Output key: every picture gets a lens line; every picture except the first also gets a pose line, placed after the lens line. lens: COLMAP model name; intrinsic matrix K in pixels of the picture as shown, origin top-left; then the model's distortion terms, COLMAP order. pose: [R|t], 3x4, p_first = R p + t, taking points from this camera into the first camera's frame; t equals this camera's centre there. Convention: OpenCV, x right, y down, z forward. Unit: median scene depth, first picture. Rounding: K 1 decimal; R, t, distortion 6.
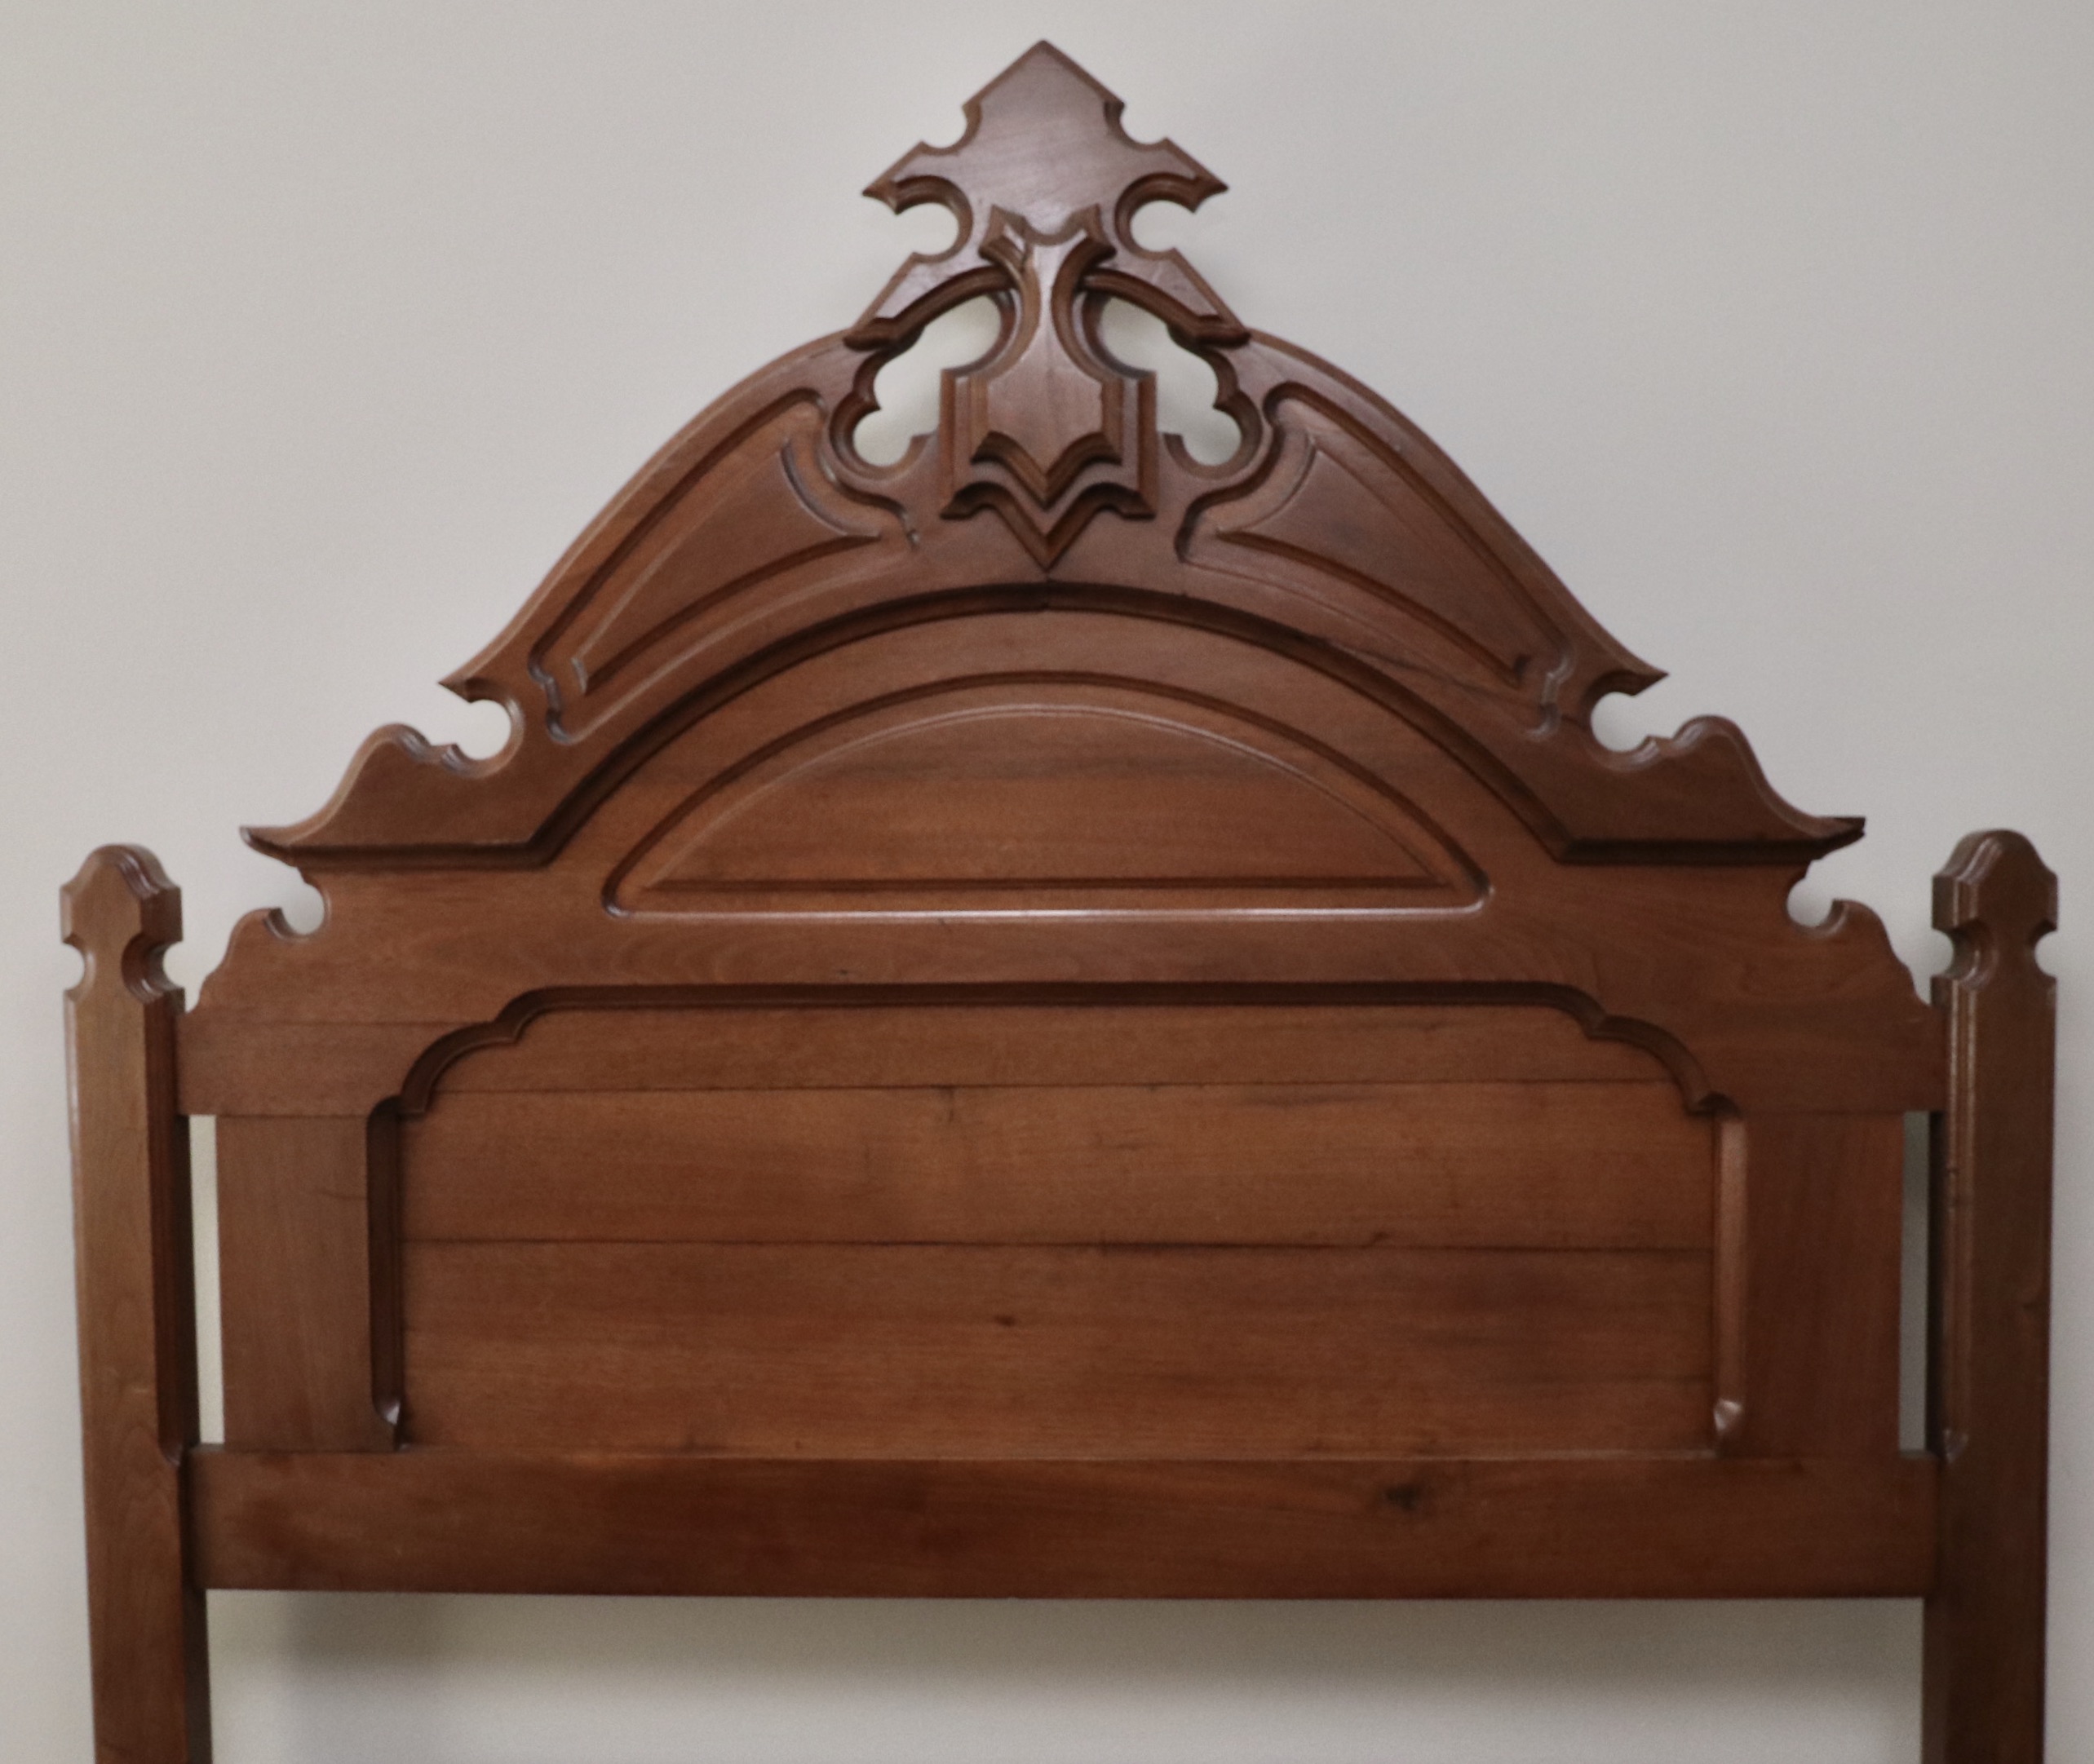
lens RADIAL K [[1859.5, 0, 1050.0], [0, 1859.5, 943.3], [0, 0, 1]] dist [0.000134, -0.000142]
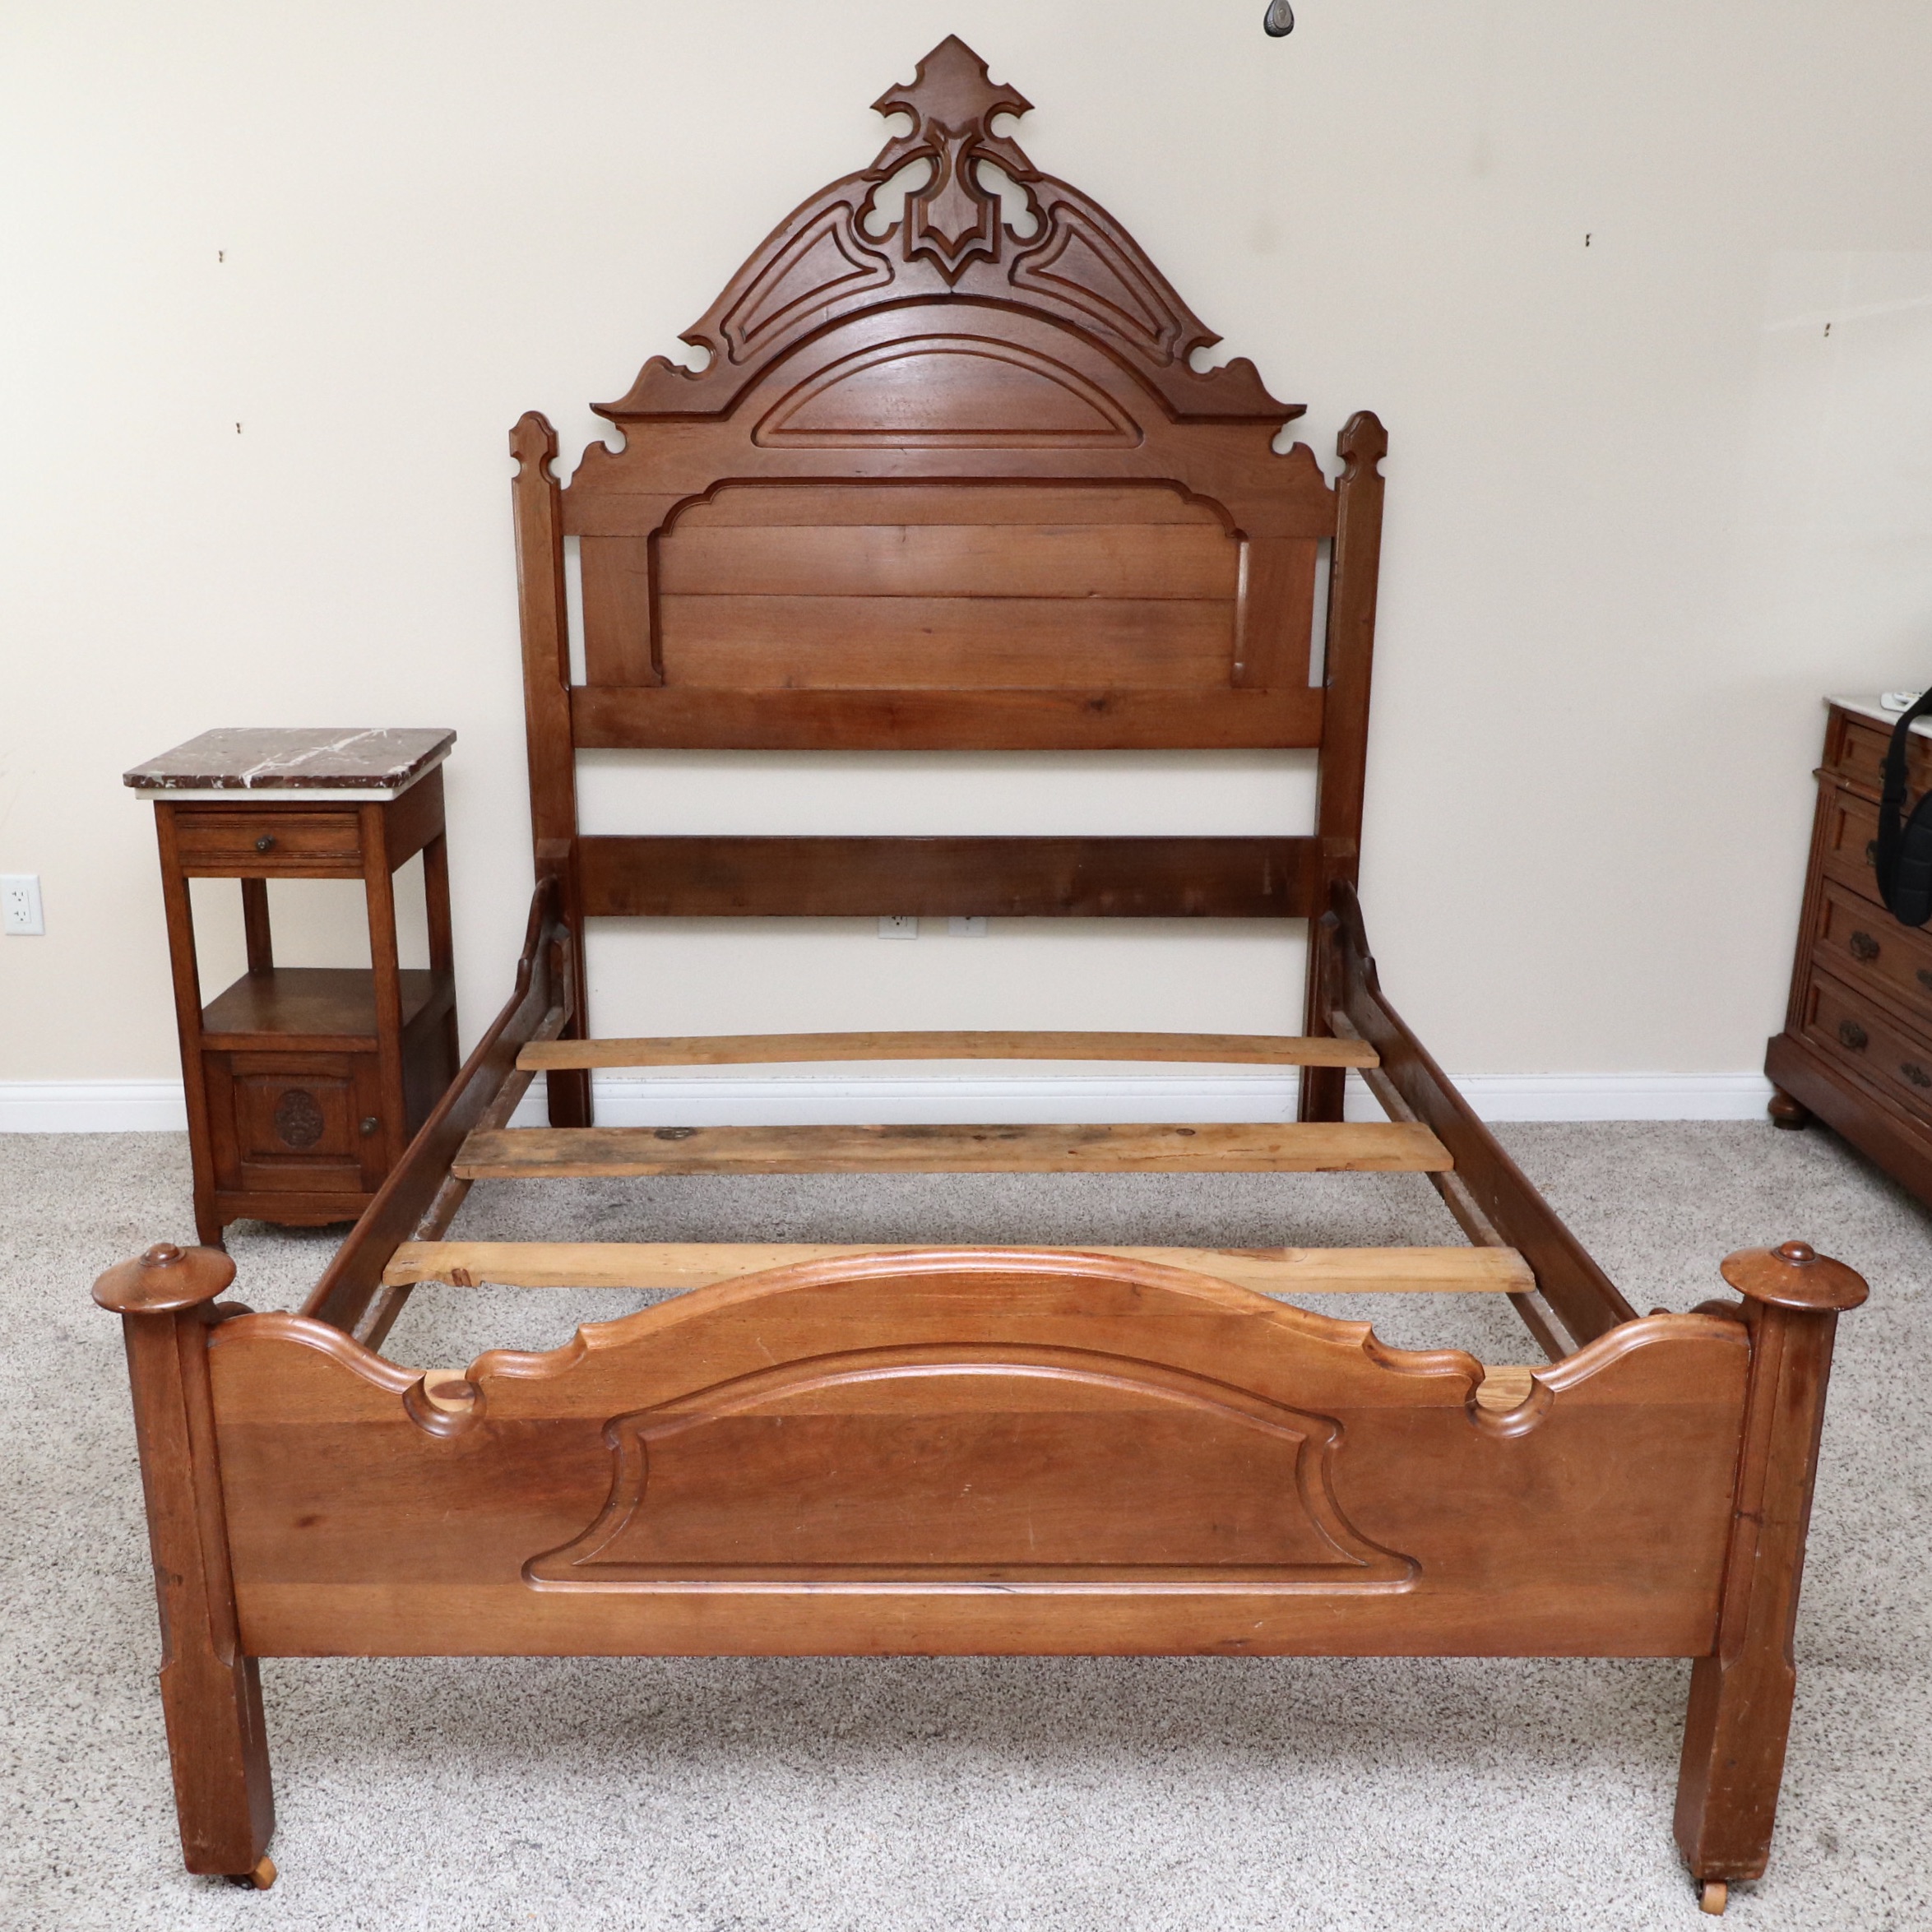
lens RADIAL K [[1903.8, 0, 910.8], [0, 1903.8, 969.2], [0, 0, 1]] dist [-0.005283, 0.008624]
pose [[0.999646, -0.000407, 0.026593, -0.111312], [-0.005927, 0.971328, 0.237671, 0.053562], [-0.025928, -0.237744, 0.970982, -1.422935]]
